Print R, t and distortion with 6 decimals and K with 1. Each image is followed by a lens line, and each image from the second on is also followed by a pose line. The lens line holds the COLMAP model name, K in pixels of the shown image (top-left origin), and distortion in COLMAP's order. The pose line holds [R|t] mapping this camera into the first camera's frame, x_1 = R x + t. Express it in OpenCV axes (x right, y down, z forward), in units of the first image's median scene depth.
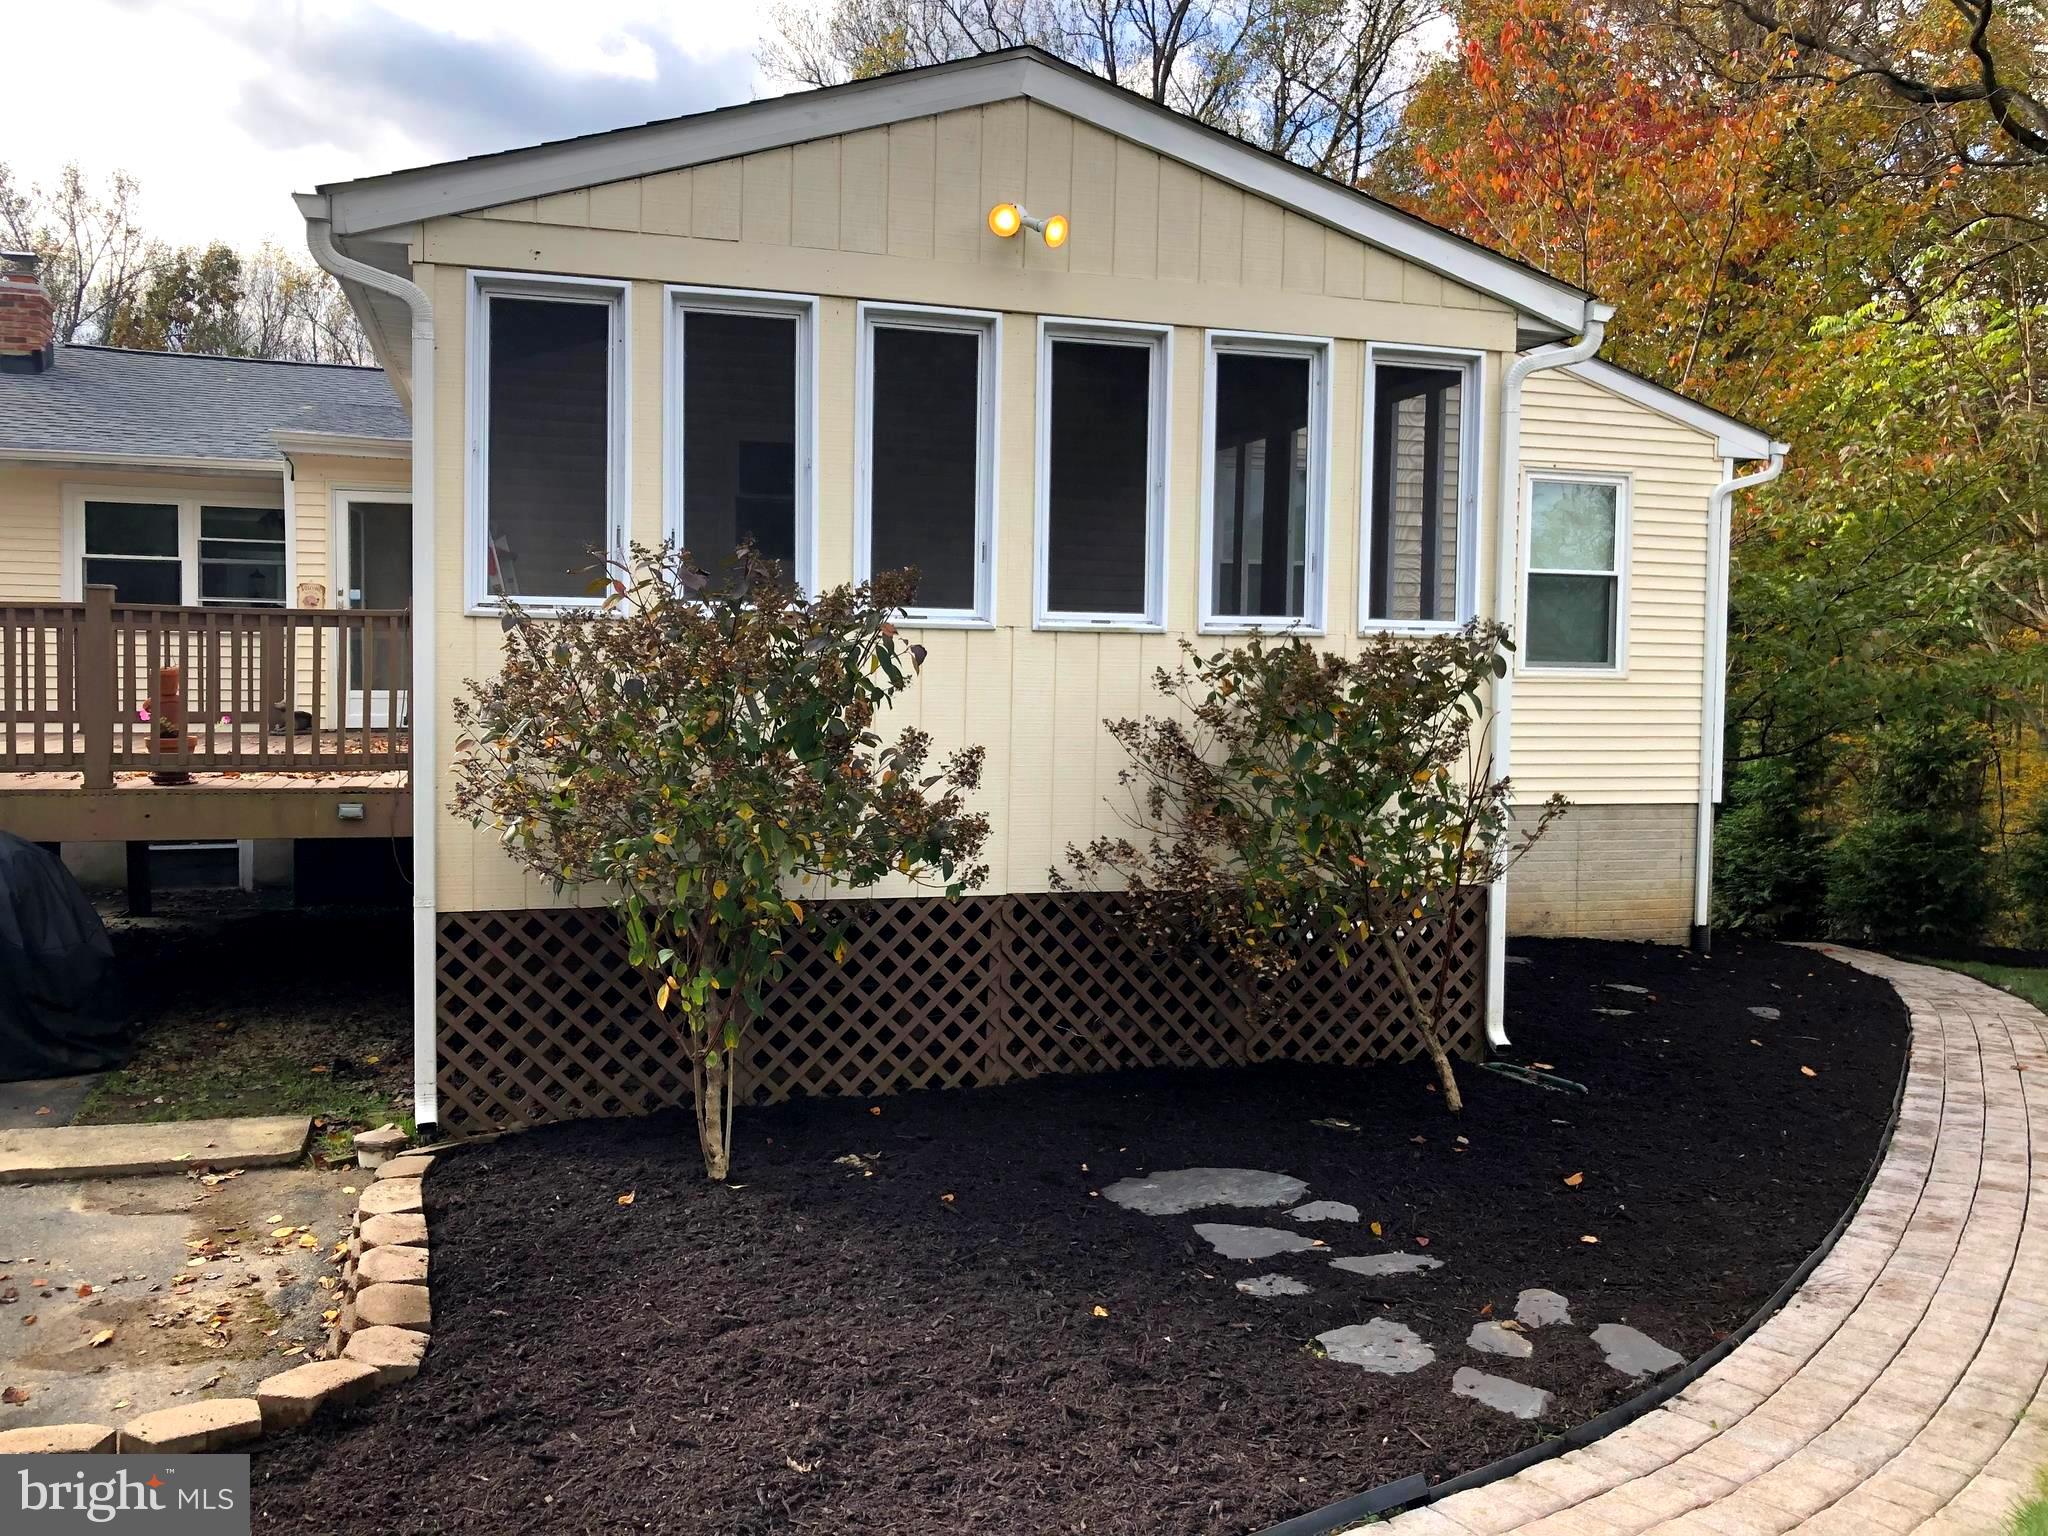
lens RADIAL K [[1667.2, 0, 1024.0], [0, 1667.2, 768.0], [0, 0, 1]] dist [0.051143, -0.051383]
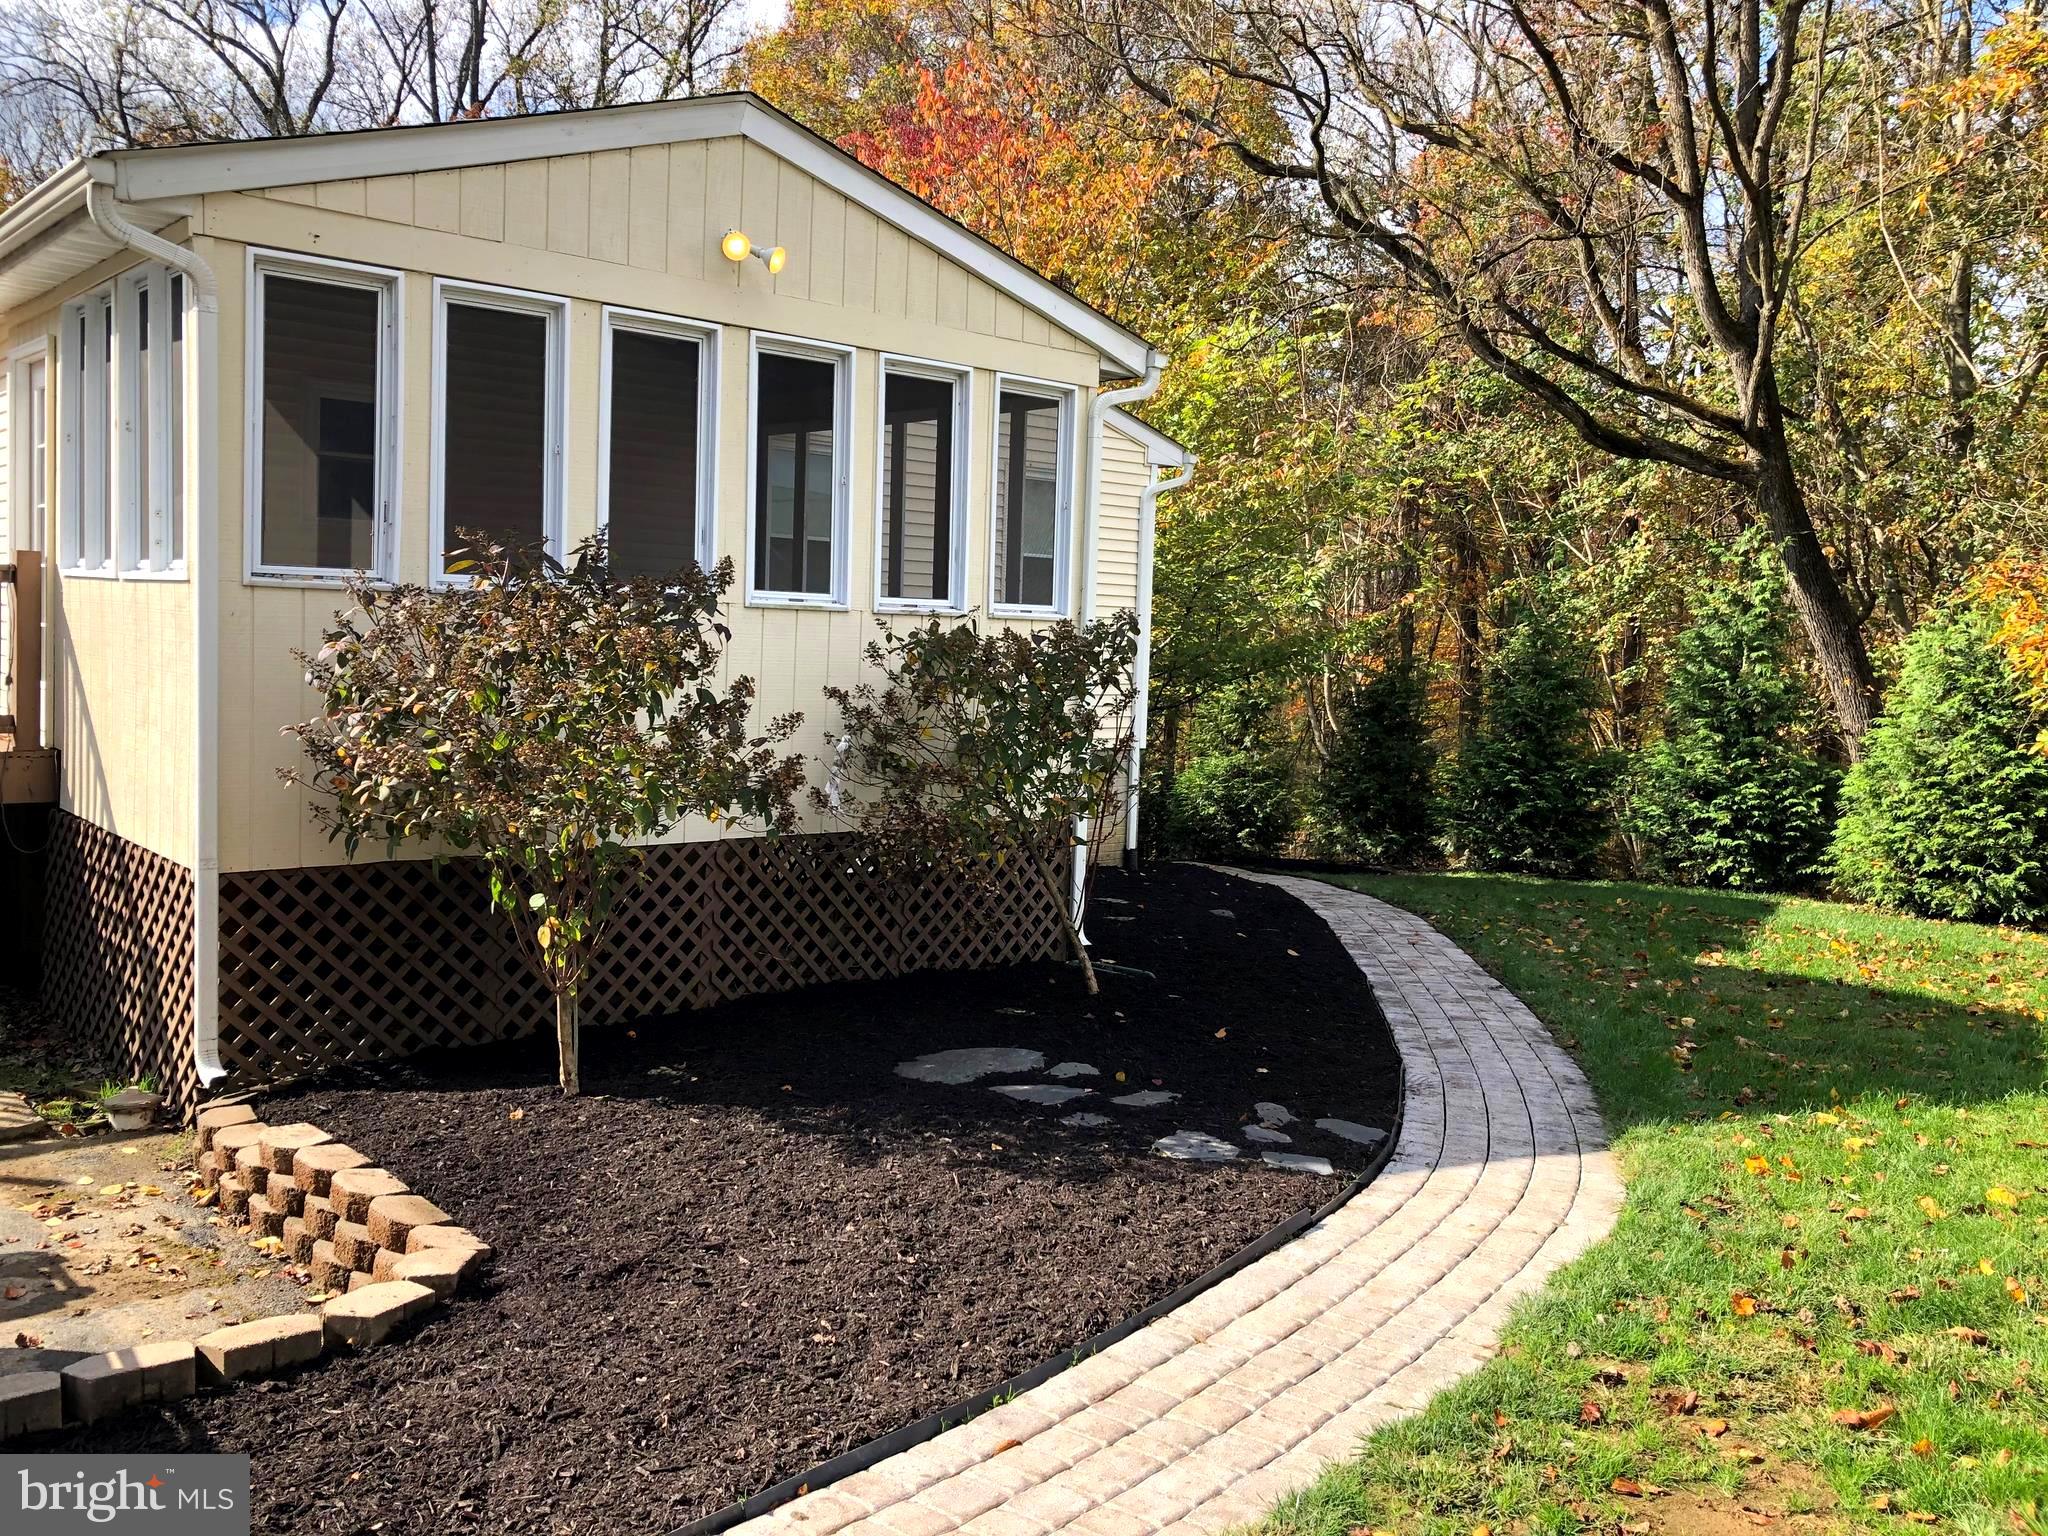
lens RADIAL K [[1618.9, 0, 1024.0], [0, 1618.9, 768.0], [0, 0, 1]] dist [0.062055, -0.048573]
pose [[0.923245, -0.017006, 0.383836, -0.270678], [0.005108, 0.999475, 0.031998, -0.007704], [-0.384179, -0.027581, 0.922847, -0.110296]]
